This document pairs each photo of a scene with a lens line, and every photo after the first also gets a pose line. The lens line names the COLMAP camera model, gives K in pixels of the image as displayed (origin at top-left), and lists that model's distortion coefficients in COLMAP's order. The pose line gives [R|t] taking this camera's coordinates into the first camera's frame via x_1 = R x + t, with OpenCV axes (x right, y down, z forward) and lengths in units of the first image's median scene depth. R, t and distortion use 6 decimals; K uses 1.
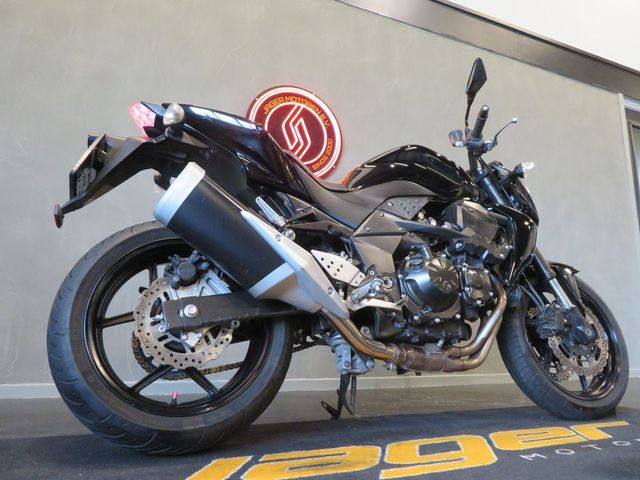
lens RADIAL K [[460.5, 0, 320.0], [0, 460.5, 240.0], [0, 0, 1]] dist [-0.005020, 0.000622]
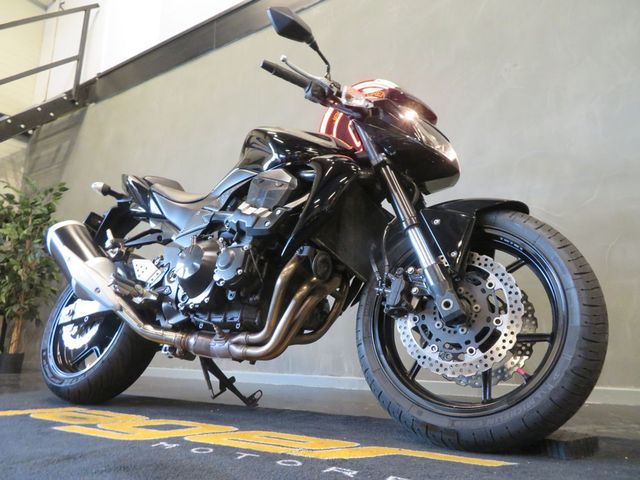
lens RADIAL K [[460.5, 0, 320.0], [0, 460.5, 240.0], [0, 0, 1]] dist [-0.005020, 0.000622]
pose [[0.560071, -0.201666, -0.803524, 1.154787], [0.177481, 0.976608, -0.121398, 0.188323], [0.809210, -0.074618, 0.582762, 0.595921]]
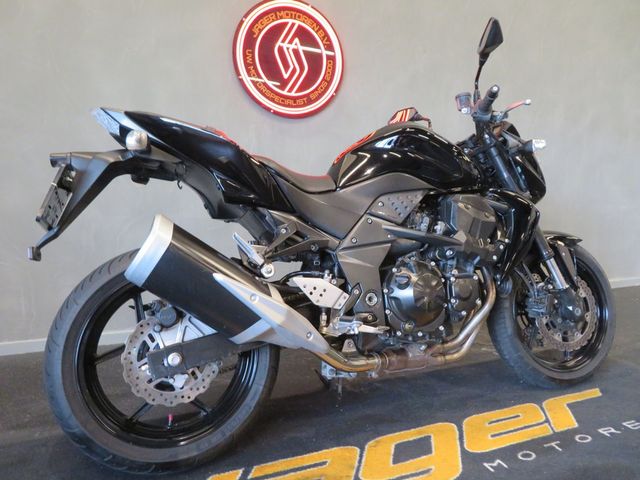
lens RADIAL K [[460.5, 0, 320.0], [0, 460.5, 240.0], [0, 0, 1]] dist [-0.005020, 0.000622]
pose [[0.999218, -0.003849, -0.039344, 0.068068], [0.016160, 0.948060, 0.317680, -0.322120], [0.036077, -0.318067, 0.947382, 0.083655]]
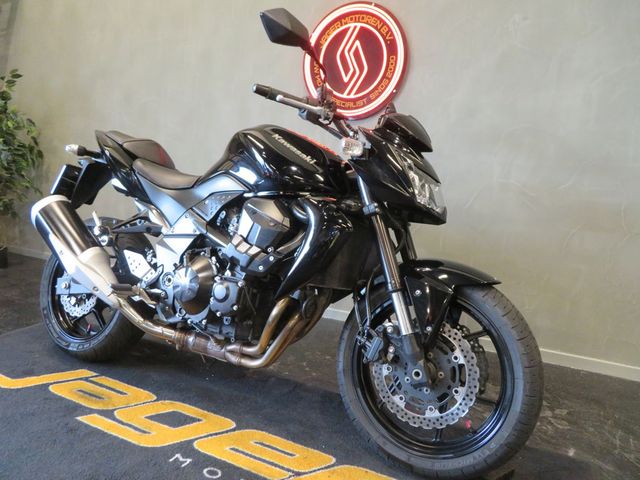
lens RADIAL K [[460.5, 0, 320.0], [0, 460.5, 240.0], [0, 0, 1]] dist [-0.005020, 0.000622]
pose [[0.616618, 0.126353, -0.777057, 1.188987], [0.127154, 0.958093, 0.256691, -0.240304], [0.776926, -0.257087, 0.574711, 0.600383]]
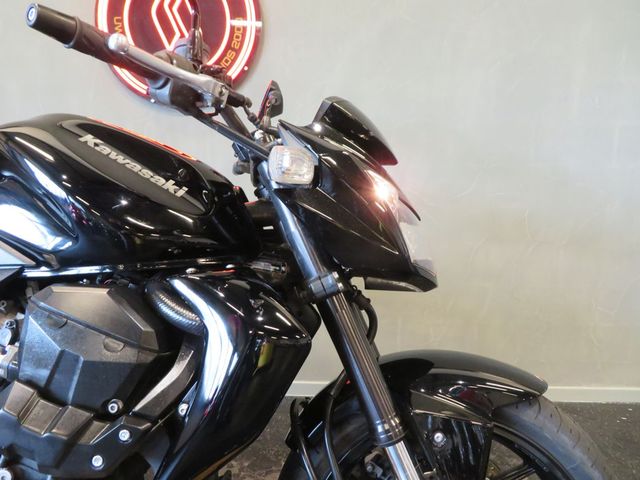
lens RADIAL K [[458.3, 0, 317.8], [0, 458.3, 238.2], [0, 0, 1]] dist [-0.010595, -0.003268]
pose [[0.895859, 0.057866, -0.440555, 0.724326], [0.097021, 0.942087, 0.321030, -0.243432], [0.433617, -0.330340, 0.838362, 0.847689]]
